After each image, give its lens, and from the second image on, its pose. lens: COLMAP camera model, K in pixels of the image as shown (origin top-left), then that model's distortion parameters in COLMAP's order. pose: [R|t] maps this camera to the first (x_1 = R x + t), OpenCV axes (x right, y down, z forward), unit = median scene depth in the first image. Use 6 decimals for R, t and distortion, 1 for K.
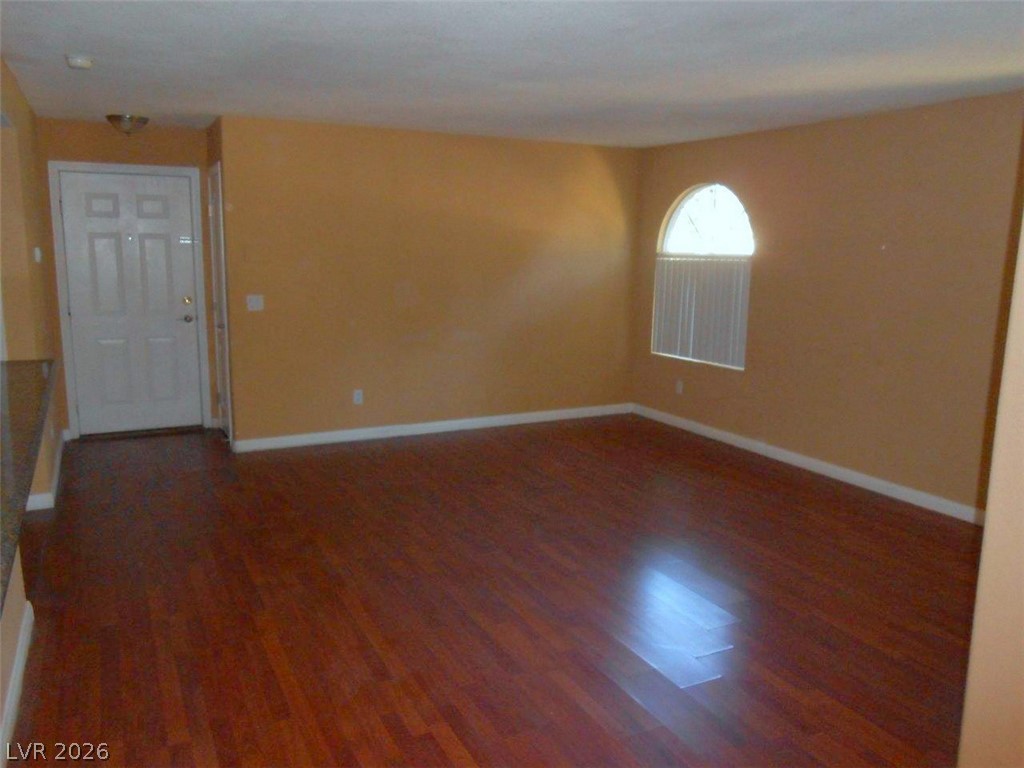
lens RADIAL K [[776.7, 0, 512.0], [0, 776.7, 384.0], [0, 0, 1]] dist [-0.028015, 0.049662]
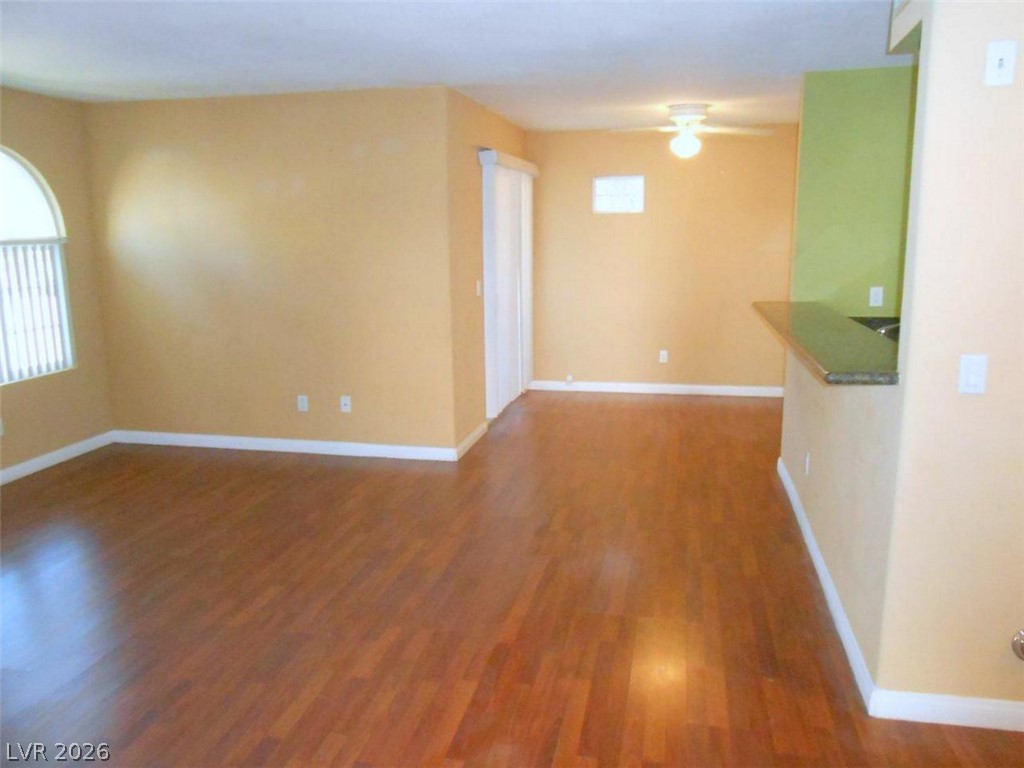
lens RADIAL K [[776.7, 0, 512.0], [0, 776.7, 384.0], [0, 0, 1]] dist [-0.028015, 0.049662]
pose [[-0.764079, -0.132771, 0.631312, -0.742999], [0.109485, 0.937709, 0.329719, -0.276653], [-0.635764, 0.321050, -0.701947, 1.558911]]
